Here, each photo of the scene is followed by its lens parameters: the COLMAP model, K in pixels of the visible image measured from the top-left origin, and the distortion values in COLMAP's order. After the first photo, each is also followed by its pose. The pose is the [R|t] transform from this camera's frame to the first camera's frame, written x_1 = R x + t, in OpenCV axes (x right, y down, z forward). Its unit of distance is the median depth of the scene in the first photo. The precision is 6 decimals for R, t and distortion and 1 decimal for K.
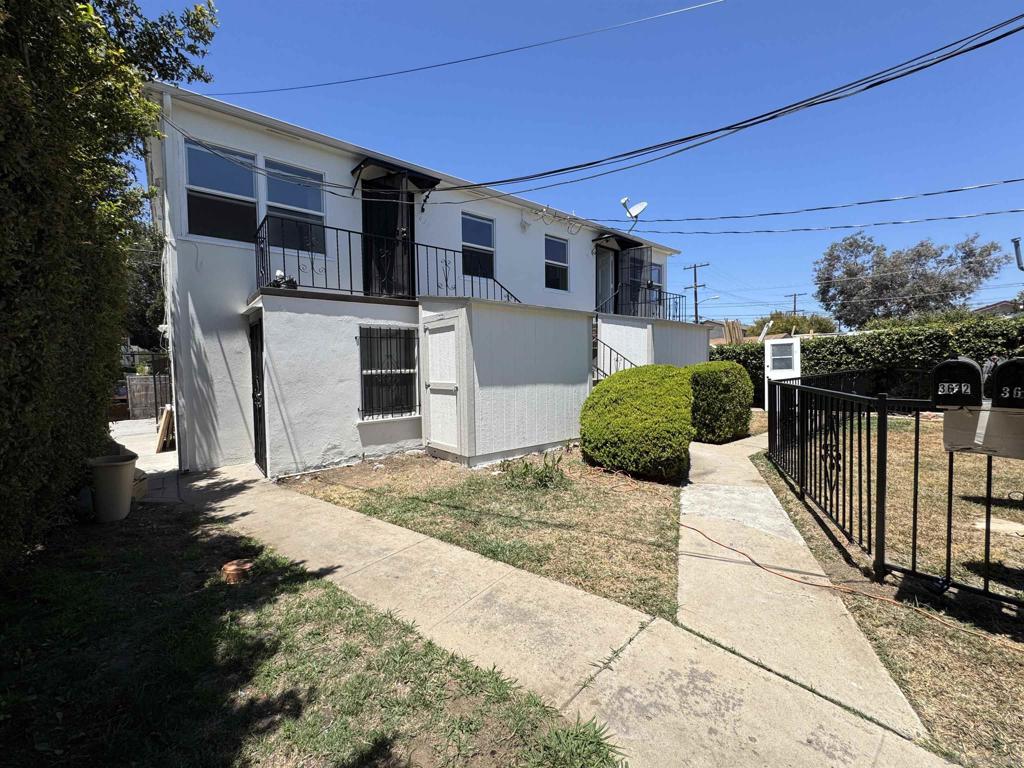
lens RADIAL K [[414.0, 0, 512.0], [0, 414.0, 384.0], [0, 0, 1]] dist [-0.001484, -0.000025]
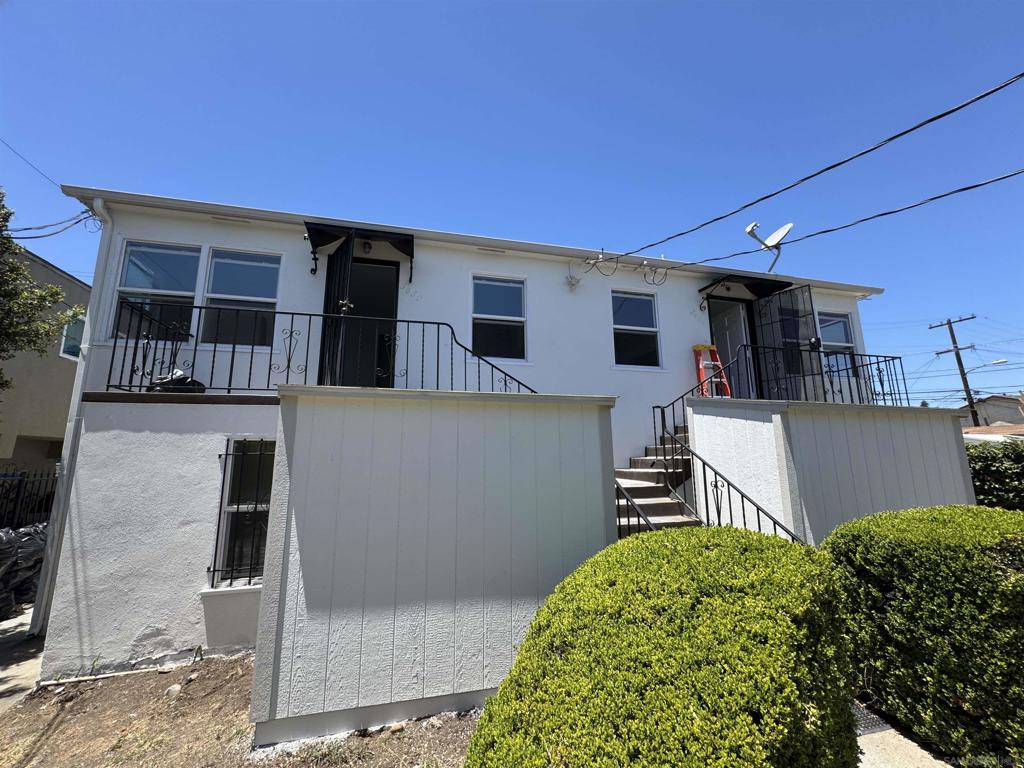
lens RADIAL K [[410.9, 0, 512.0], [0, 410.9, 384.0], [0, 0, 1]] dist [-0.000792, -0.000237]
pose [[0.906094, -0.073057, -0.416720, 0.237873], [-0.020563, 0.976209, -0.215854, -0.063472], [0.422576, 0.204153, 0.883035, 0.404157]]
